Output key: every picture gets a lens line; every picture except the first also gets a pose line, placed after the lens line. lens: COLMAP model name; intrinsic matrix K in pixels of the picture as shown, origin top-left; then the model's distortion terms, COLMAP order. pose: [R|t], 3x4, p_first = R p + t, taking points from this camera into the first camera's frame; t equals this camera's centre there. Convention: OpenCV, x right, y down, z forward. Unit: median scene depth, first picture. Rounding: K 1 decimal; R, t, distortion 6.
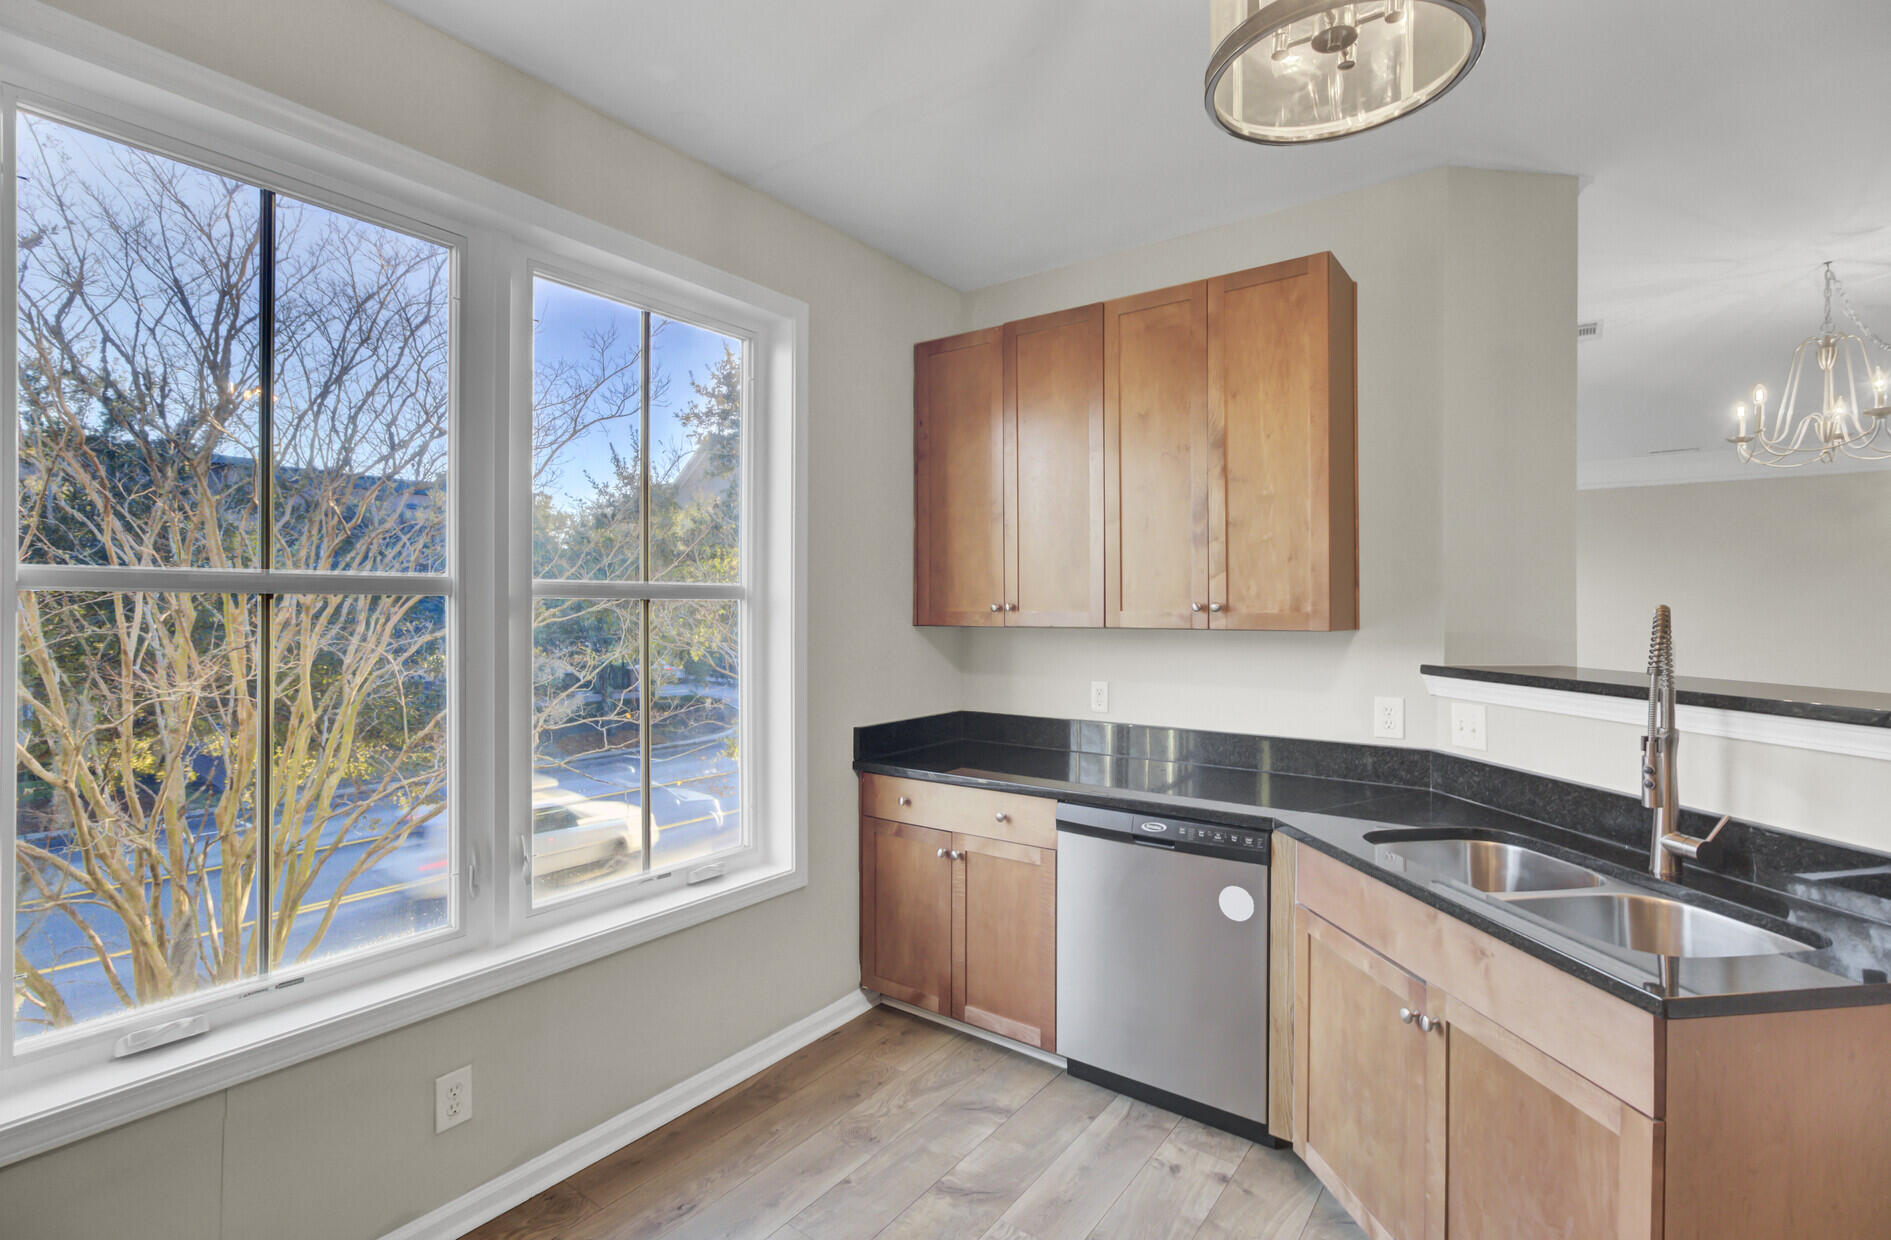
lens RADIAL K [[874.8, 0, 939.4], [0, 874.8, 610.9], [0, 0, 1]] dist [0.000365, -0.000021]
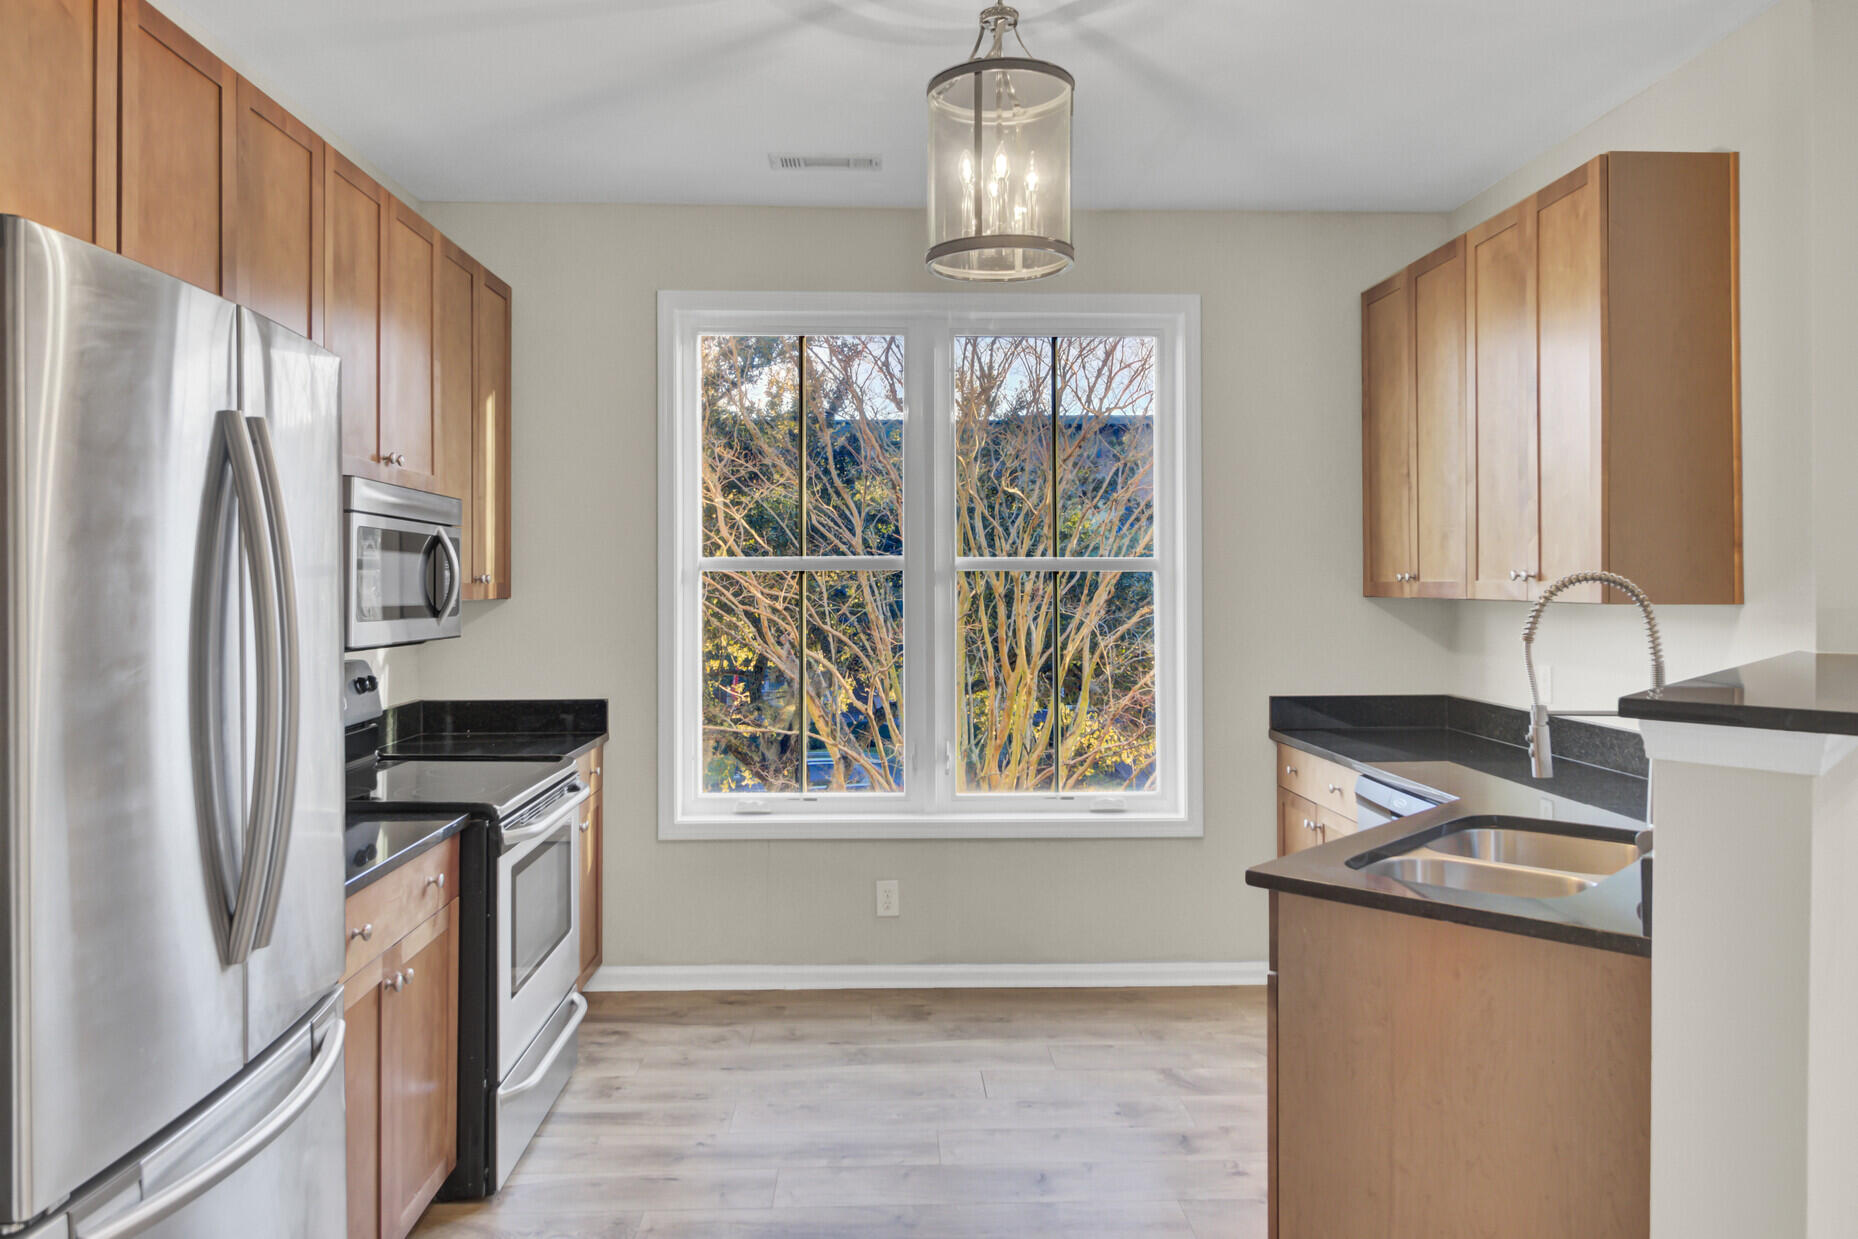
lens RADIAL K [[1267.0, 0, 927.8], [0, 1267.0, 566.4], [0, 0, 1]] dist [0.060680, 0.000353]
pose [[0.637623, -0.010434, -0.770278, 0.874914], [0.001286, 0.999921, -0.012479, 0.002518], [0.770348, 0.006966, 0.637586, -0.268017]]
